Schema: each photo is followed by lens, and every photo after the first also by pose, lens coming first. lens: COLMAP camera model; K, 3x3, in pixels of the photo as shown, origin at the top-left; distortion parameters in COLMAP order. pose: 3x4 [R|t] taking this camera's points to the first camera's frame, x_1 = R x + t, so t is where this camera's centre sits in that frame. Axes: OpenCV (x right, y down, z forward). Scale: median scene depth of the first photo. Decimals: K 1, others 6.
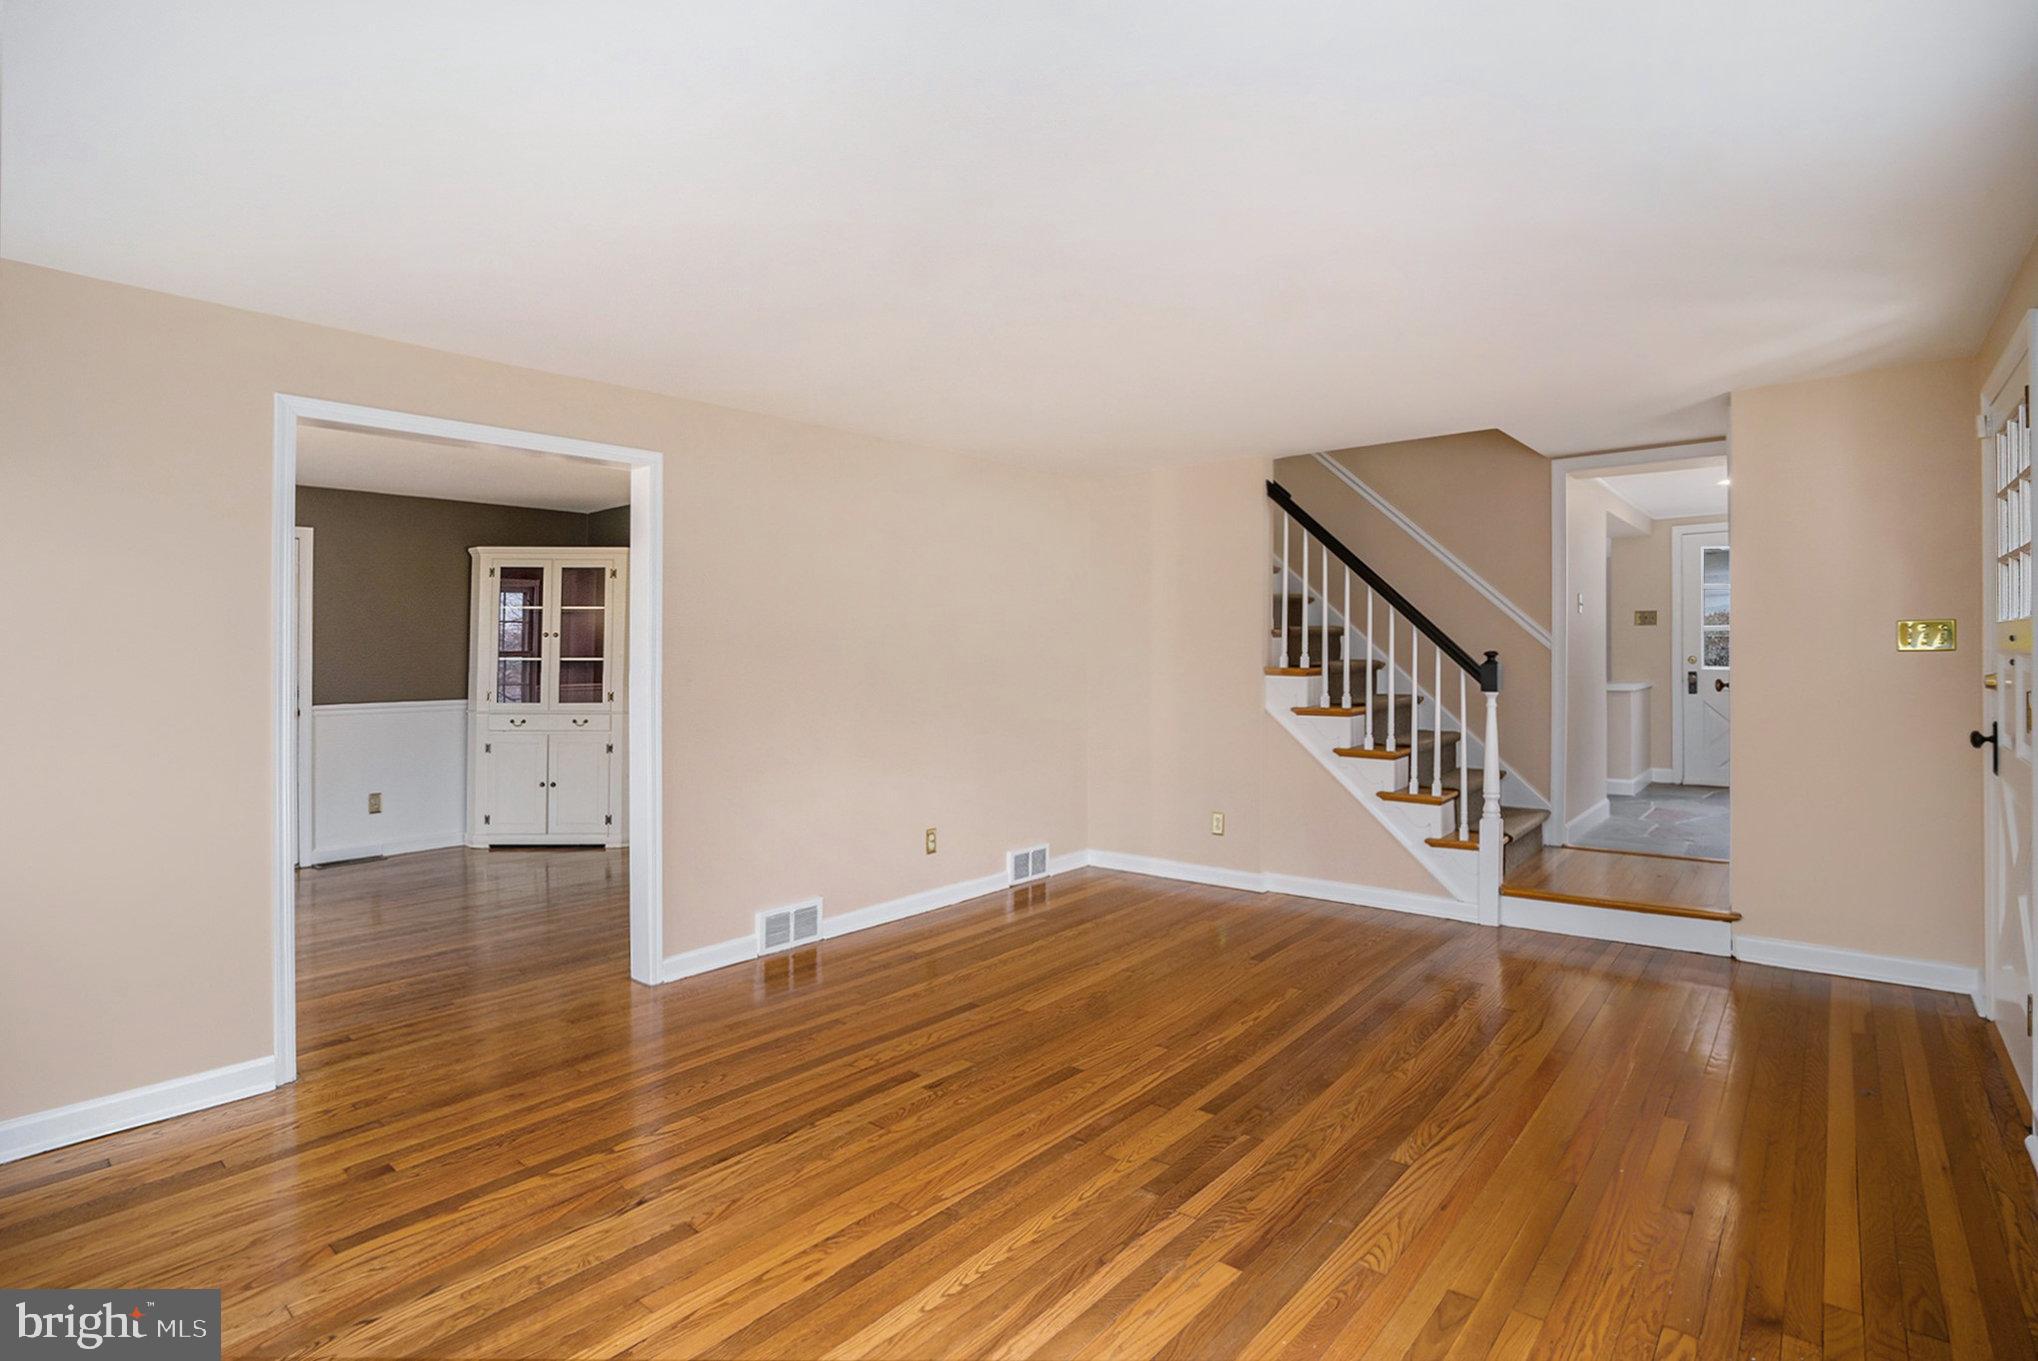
lens RADIAL K [[1013.3, 0, 1009.0], [0, 1013.3, 600.5], [0, 0, 1]] dist [-0.060631, 0.022669]
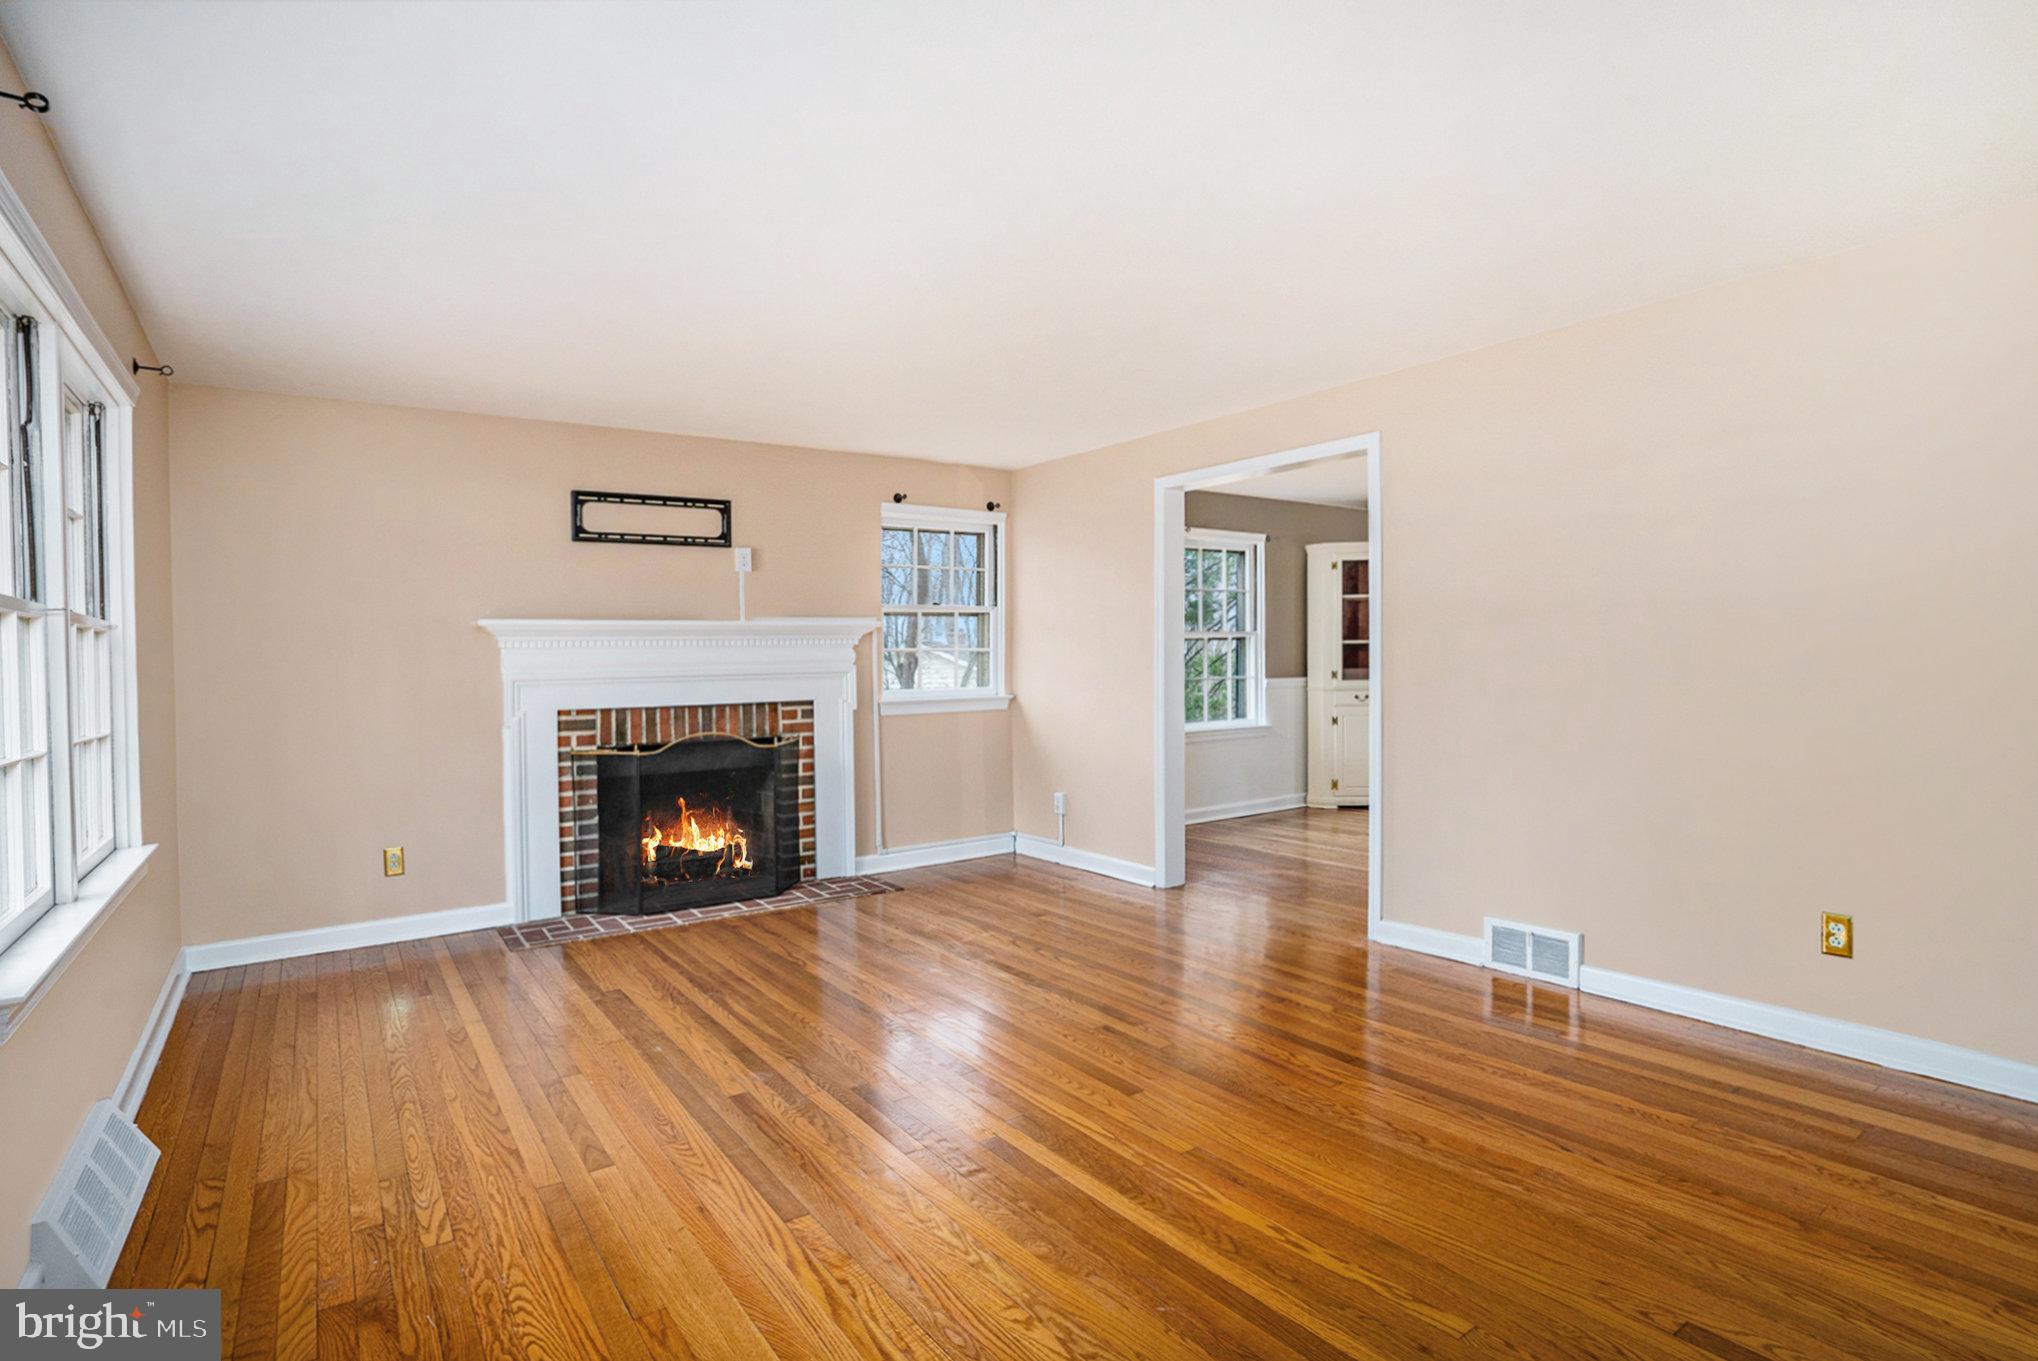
lens RADIAL K [[992.9, 0, 1020.4], [0, 992.9, 670.7], [0, 0, 1]] dist [-0.022010, 0.000431]
pose [[-0.236005, 0.021286, -0.971519, 0.939017], [0.075302, 0.997154, 0.003556, 0.086847], [0.968830, -0.072318, -0.236937, 1.145573]]
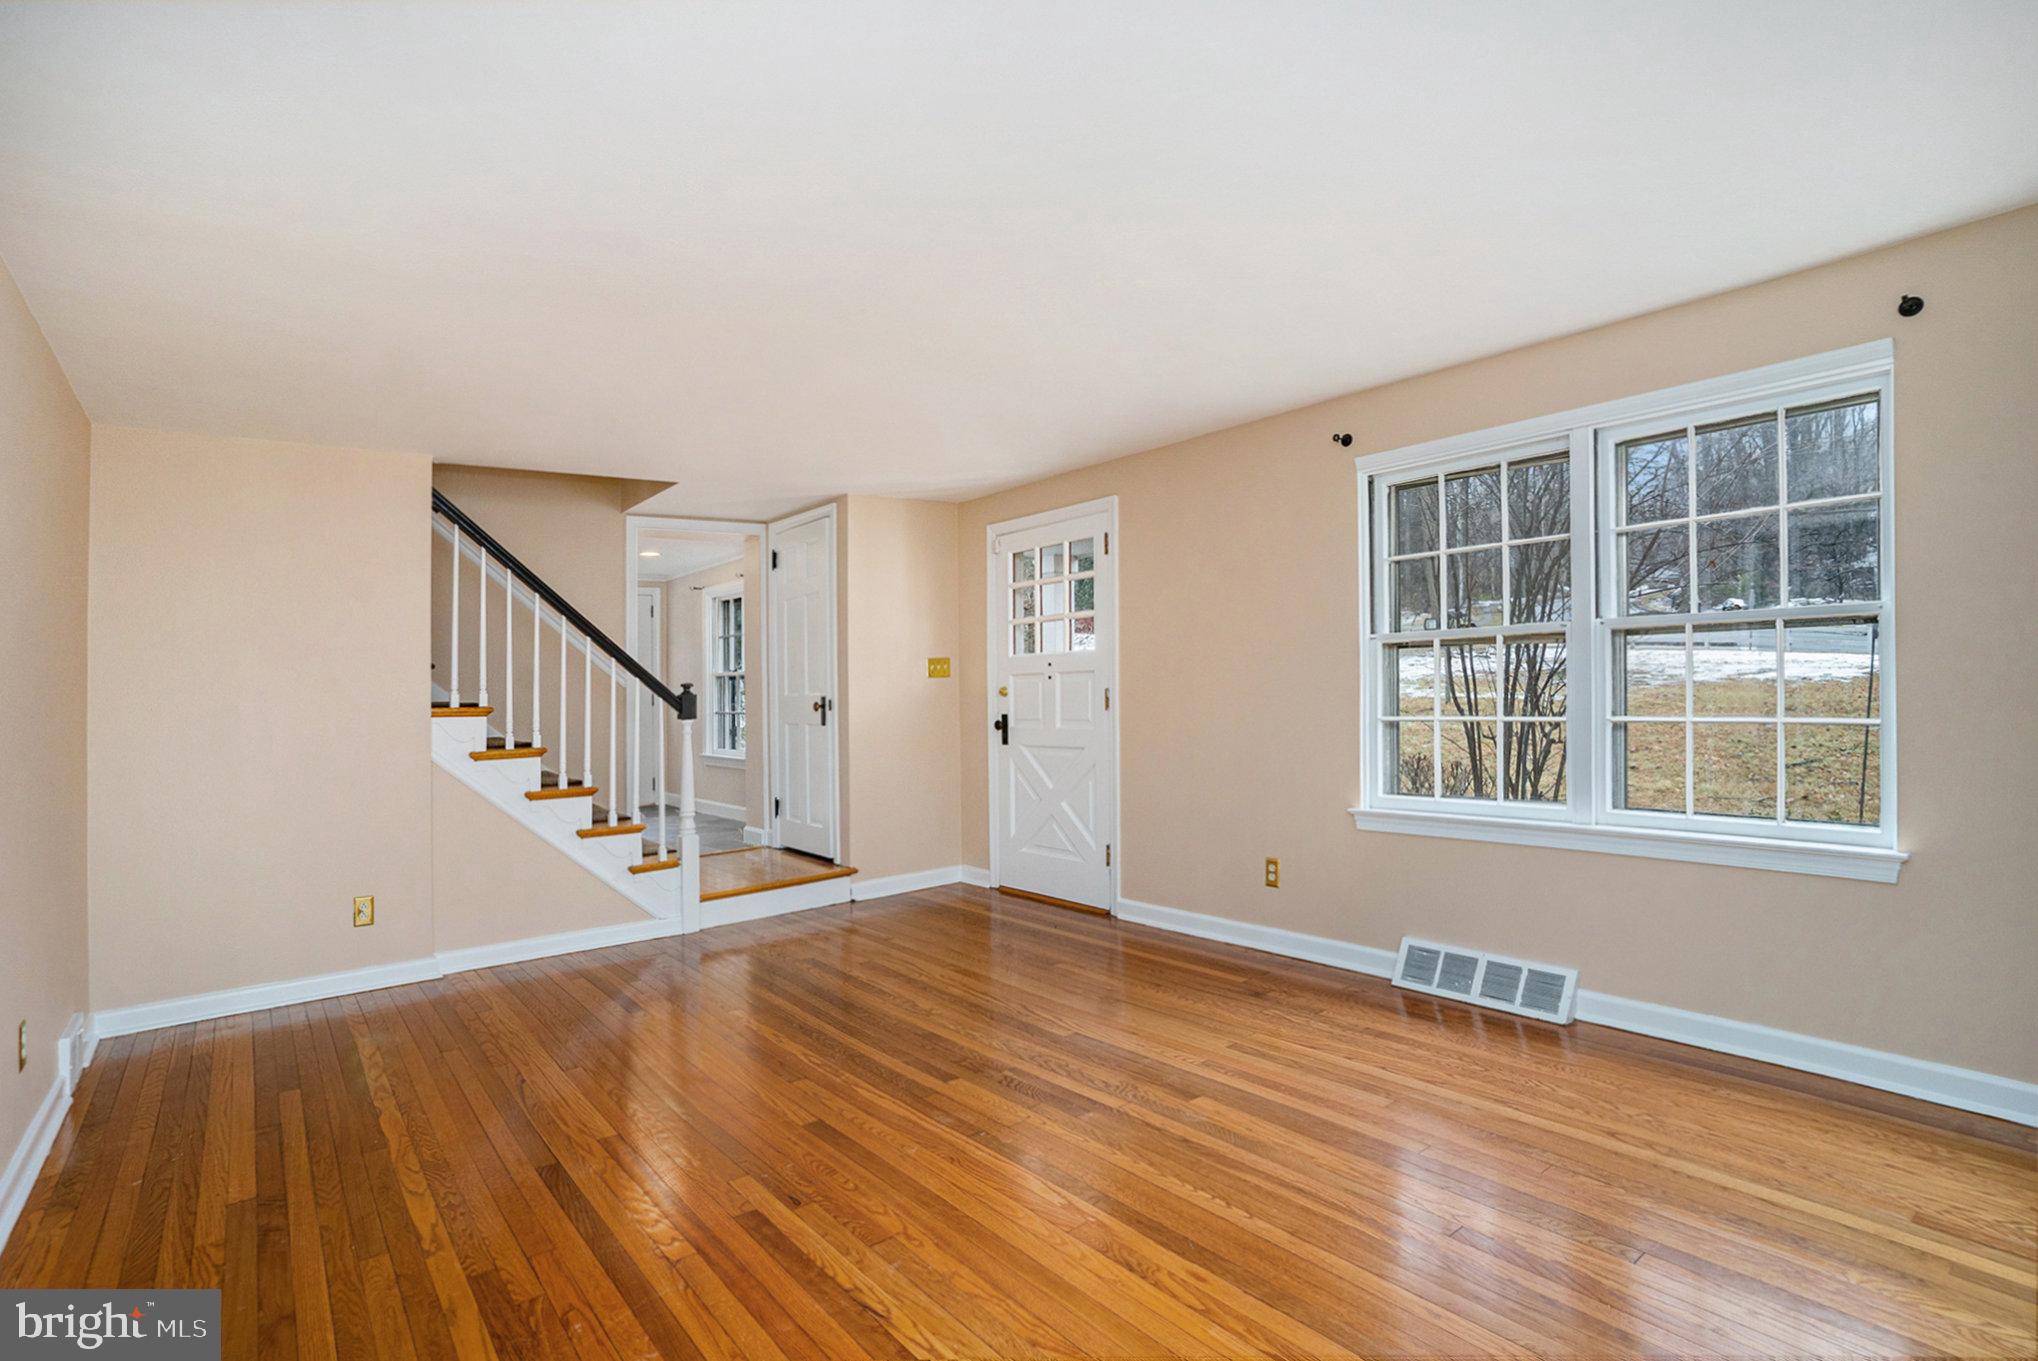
lens RADIAL K [[992.9, 0, 1020.4], [0, 992.9, 670.7], [0, 0, 1]] dist [-0.022010, 0.000431]
pose [[0.190310, 0.017019, 0.981576, -0.788526], [-0.022053, 0.999672, -0.013057, 0.065870], [-0.981476, -0.019162, 0.190623, 0.656982]]
